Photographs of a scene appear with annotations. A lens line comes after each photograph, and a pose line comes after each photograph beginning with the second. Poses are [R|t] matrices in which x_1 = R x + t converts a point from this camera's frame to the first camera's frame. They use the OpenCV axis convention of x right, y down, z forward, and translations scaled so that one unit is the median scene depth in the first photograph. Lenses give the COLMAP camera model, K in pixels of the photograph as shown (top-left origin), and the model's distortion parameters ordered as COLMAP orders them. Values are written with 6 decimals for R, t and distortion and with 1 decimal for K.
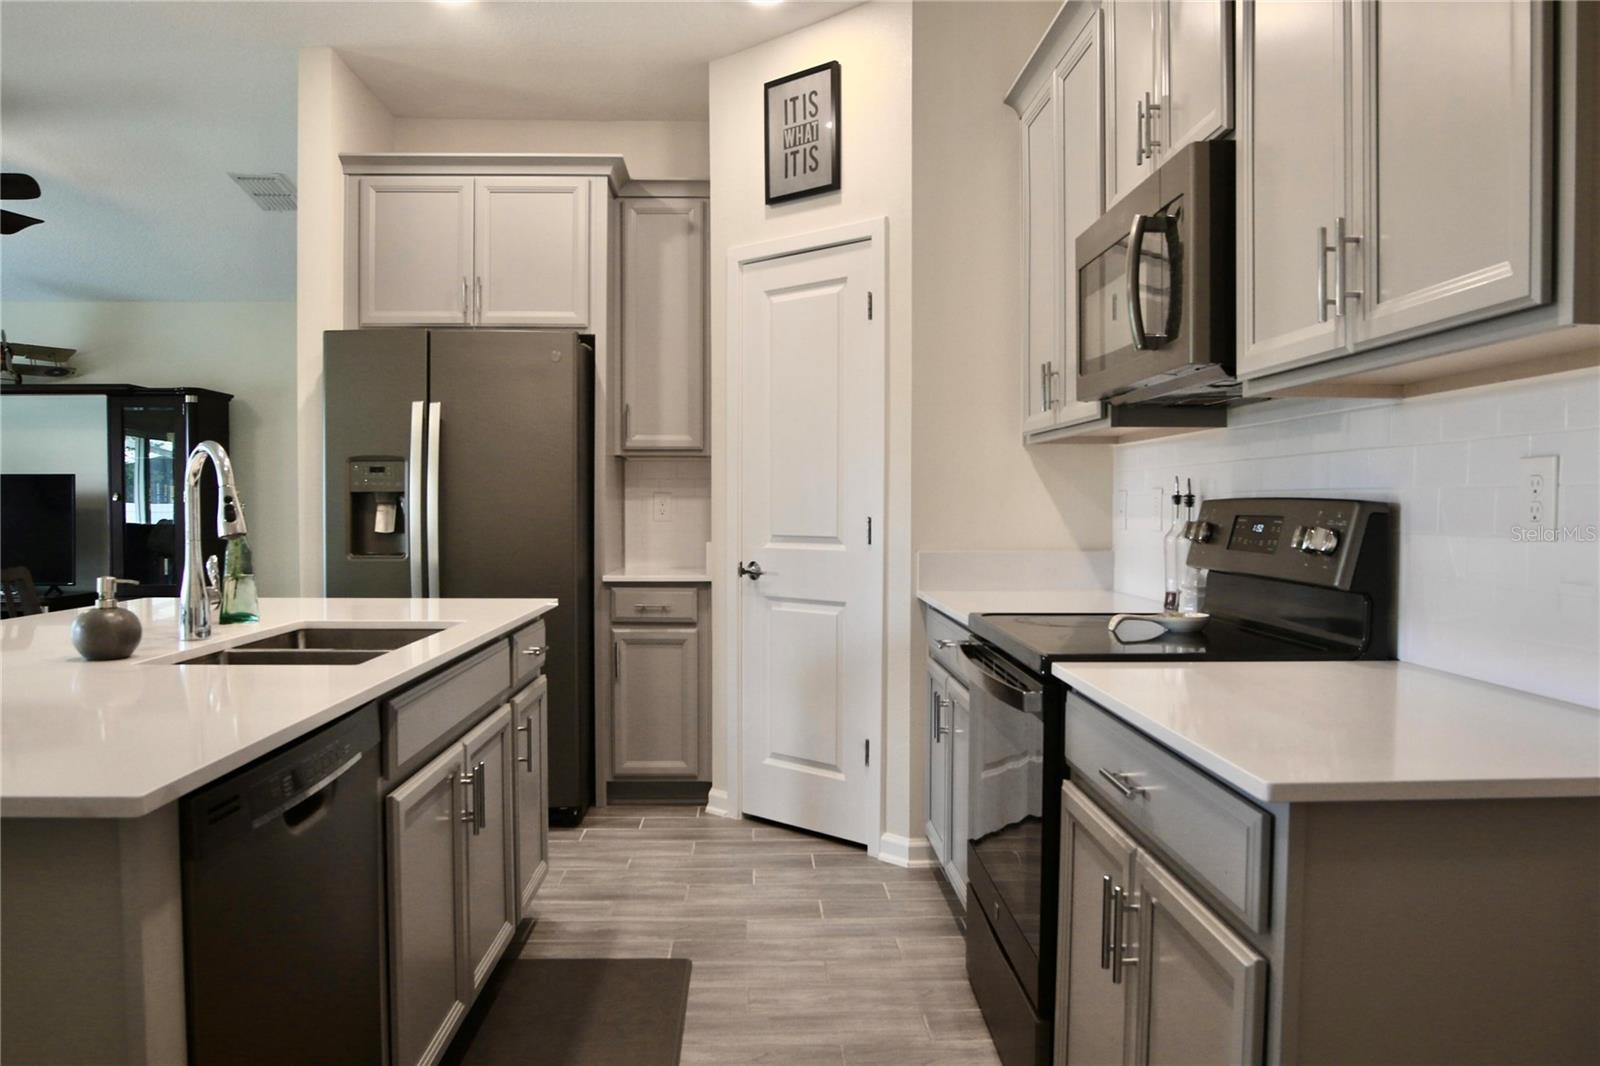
lens RADIAL K [[1130.5, 0, 800.0], [0, 1130.5, 533.0], [0, 0, 1]] dist [-0.057565, 0.005345]
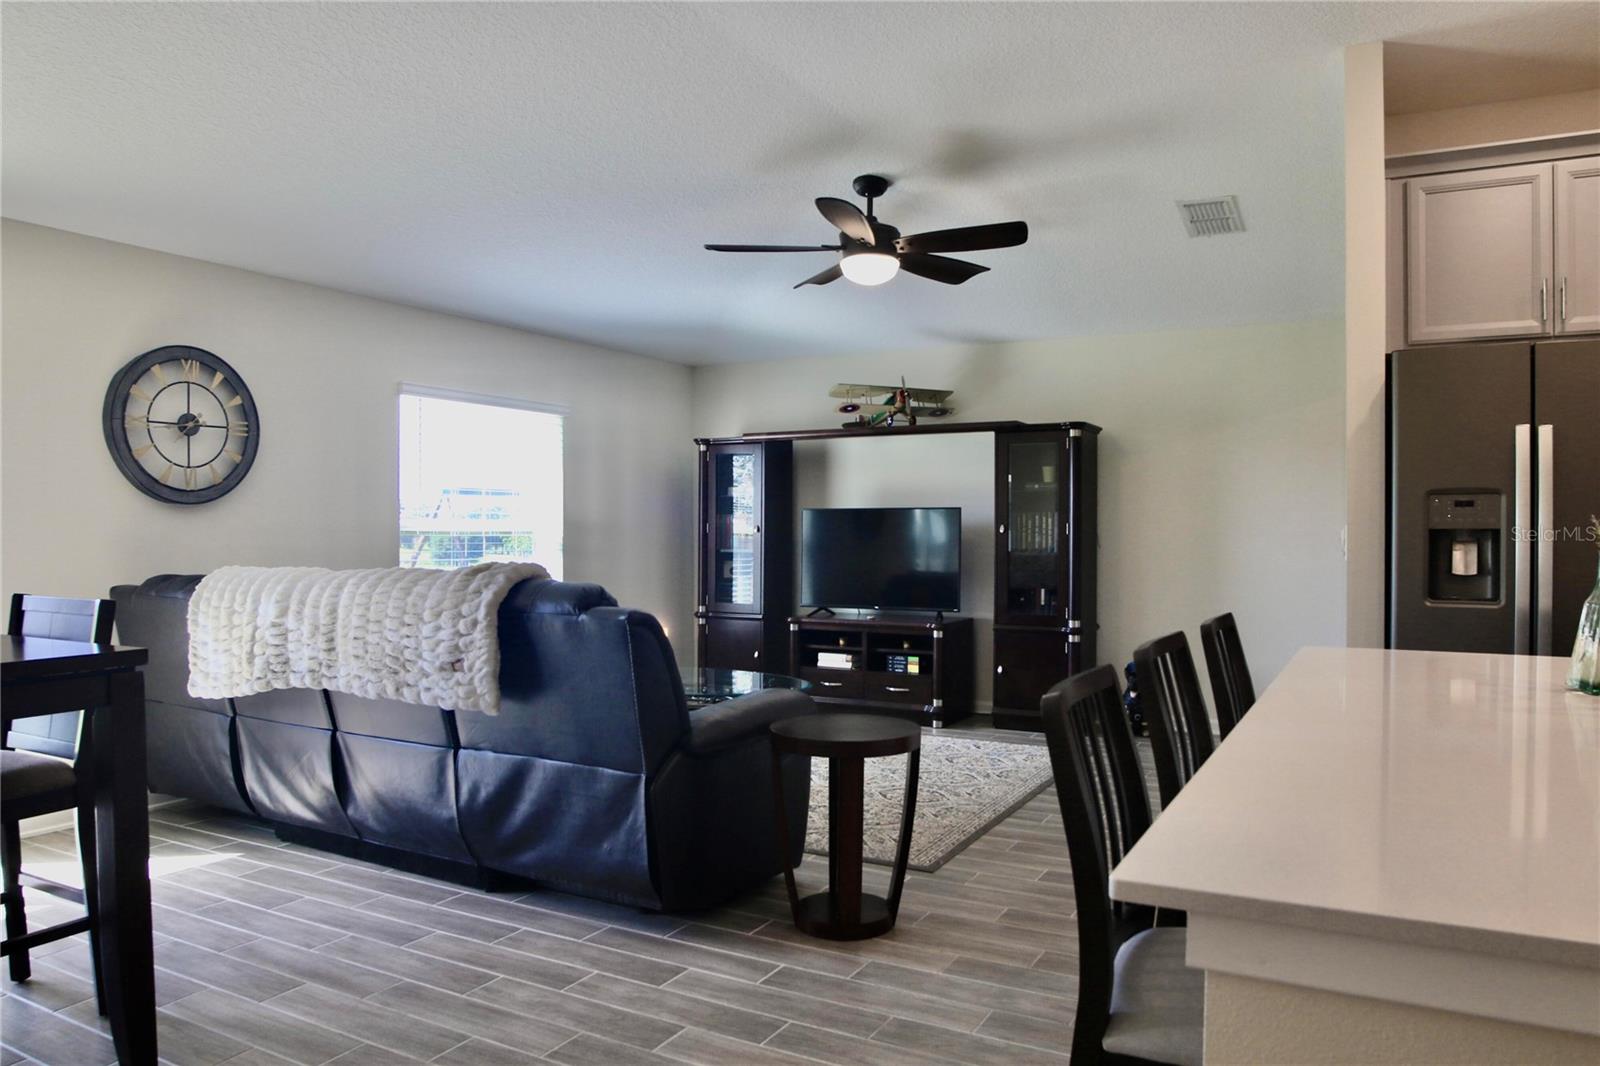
lens RADIAL K [[1111.1, 0, 800.0], [0, 1111.1, 533.0], [0, 0, 1]] dist [-0.054251, 0.003325]
pose [[0.857867, 0.002114, -0.513868, -0.364180], [-0.013350, 0.999746, -0.018175, -0.010126], [0.513698, 0.022452, 0.857677, -0.002981]]
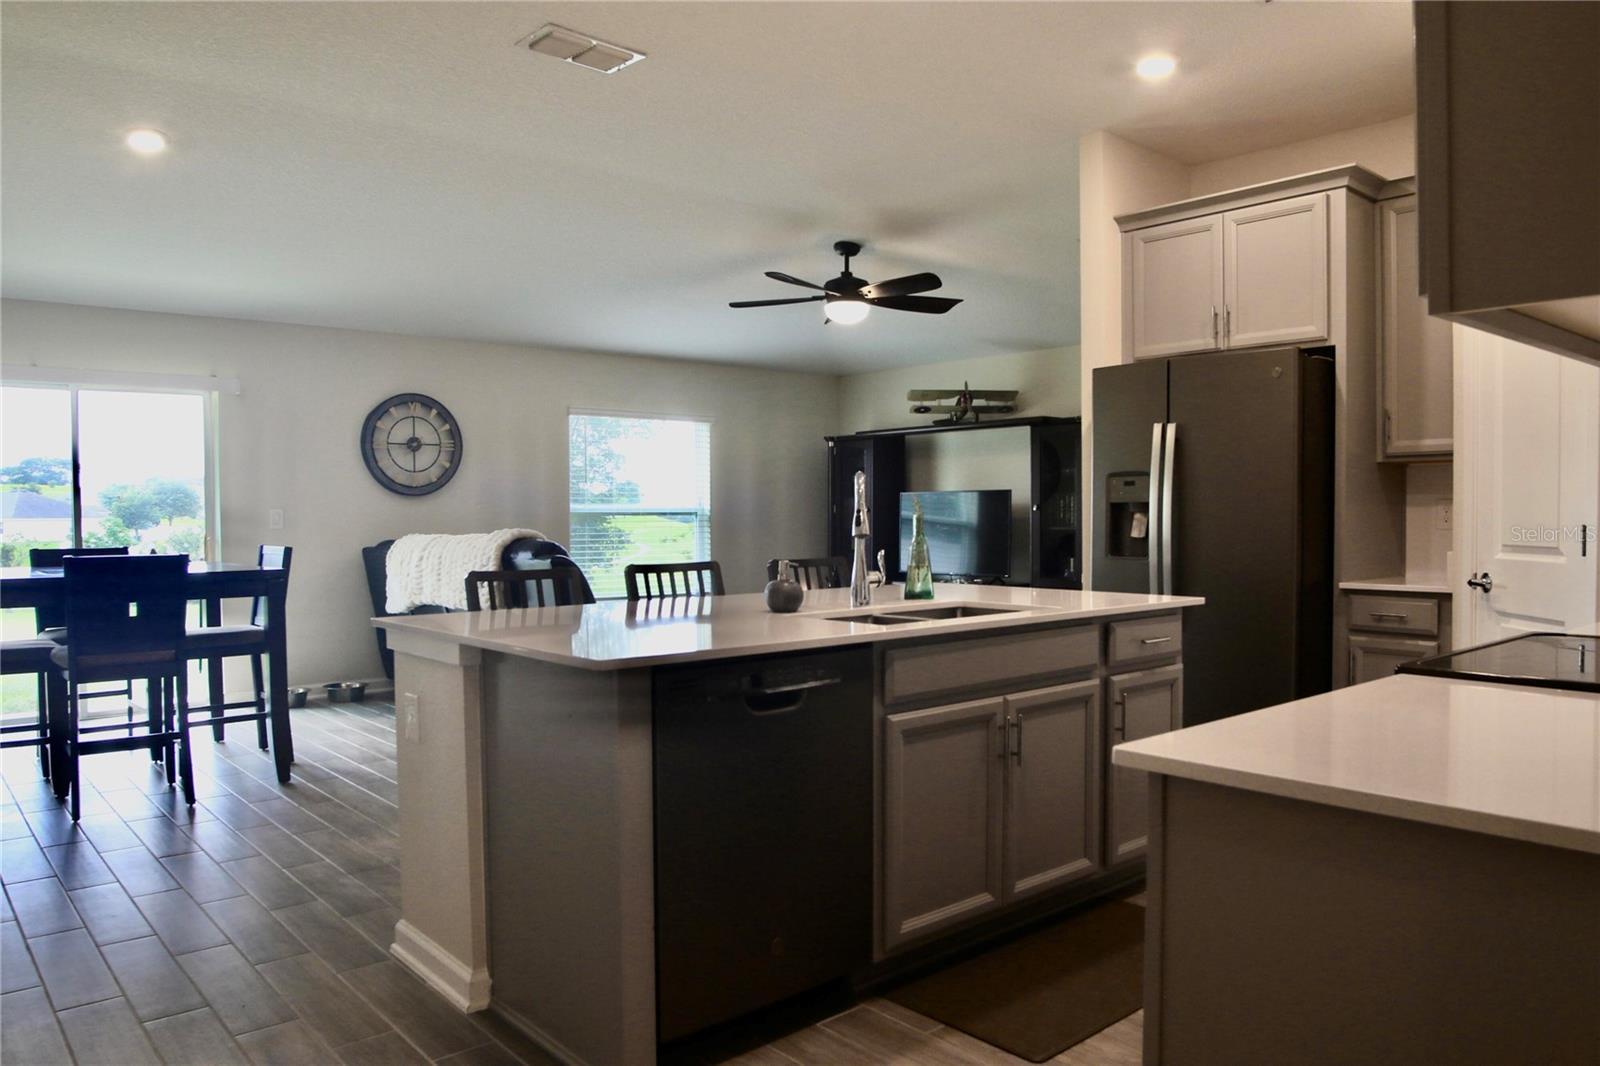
lens RADIAL K [[1130.5, 0, 800.0], [0, 1130.5, 533.0], [0, 0, 1]] dist [-0.057565, 0.005345]
pose [[0.626425, 0.008093, -0.779440, 0.305709], [-0.013047, 0.999915, -0.000104, -0.000101], [0.779372, 0.010235, 0.626477, -0.003060]]
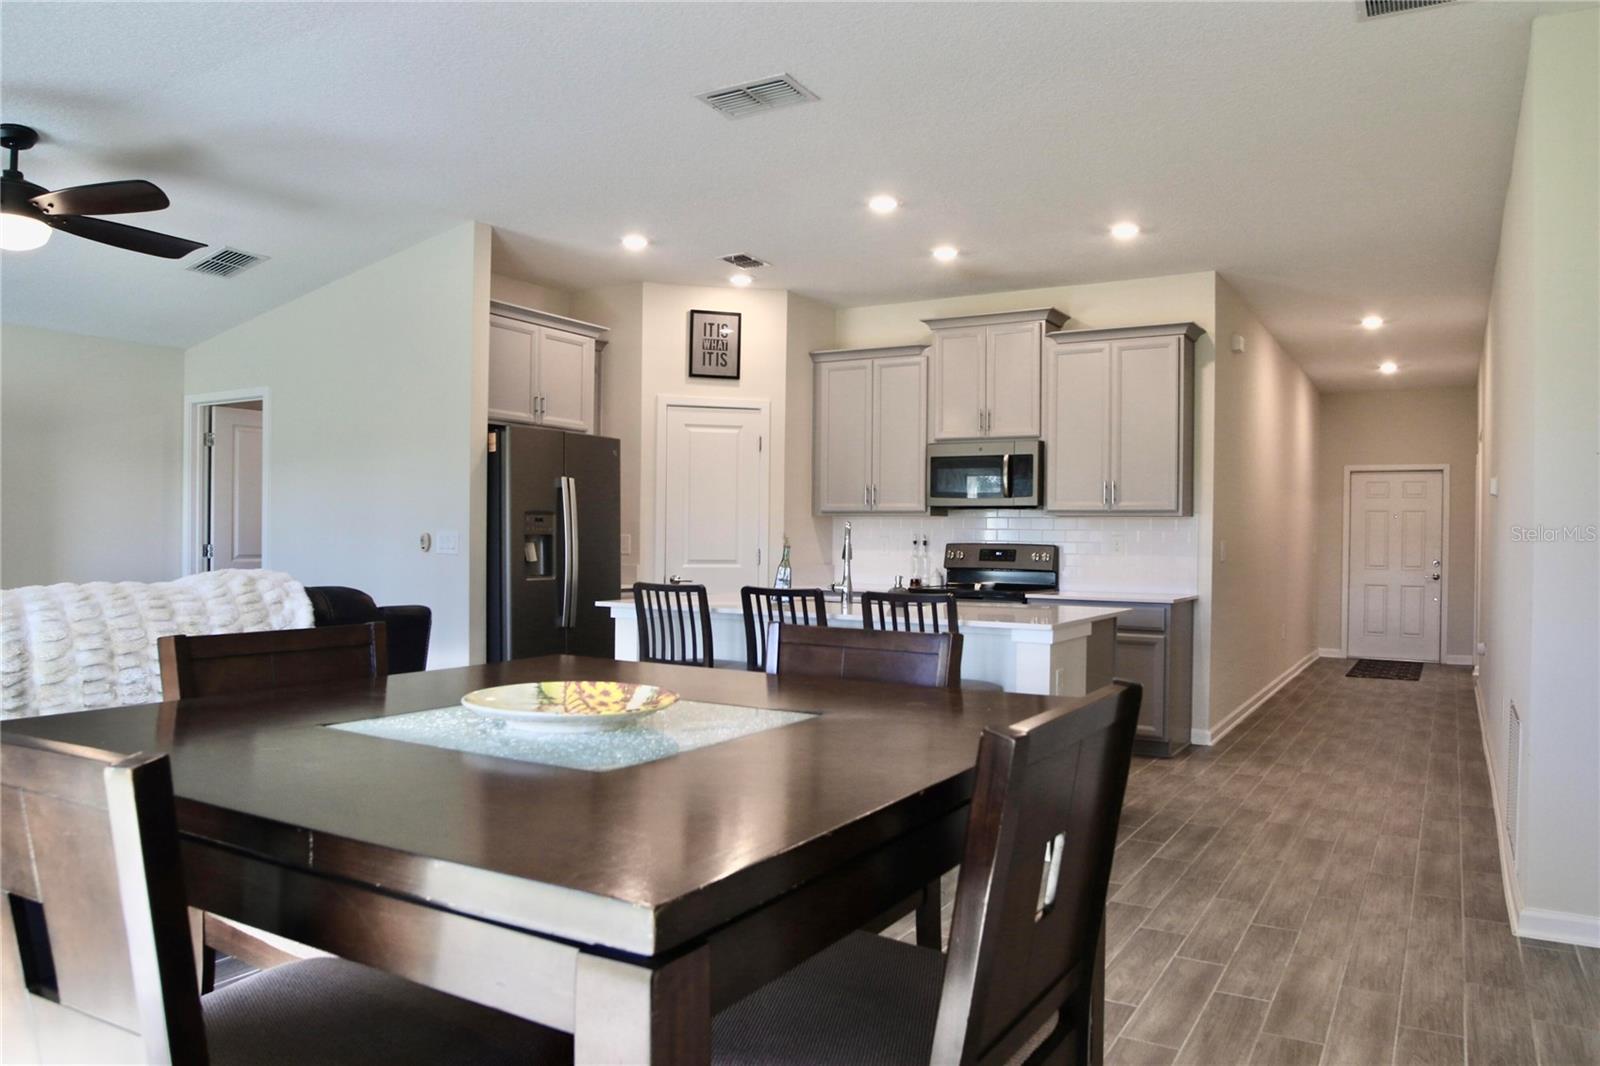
lens RADIAL K [[1130.5, 0, 800.0], [0, 1130.5, 533.0], [0, 0, 1]] dist [-0.057565, 0.005345]
pose [[0.539856, 0.008218, 0.841717, -1.391634], [0.012597, 0.999761, -0.017841, -0.006572], [-0.841663, 0.020235, 0.539624, -0.114393]]
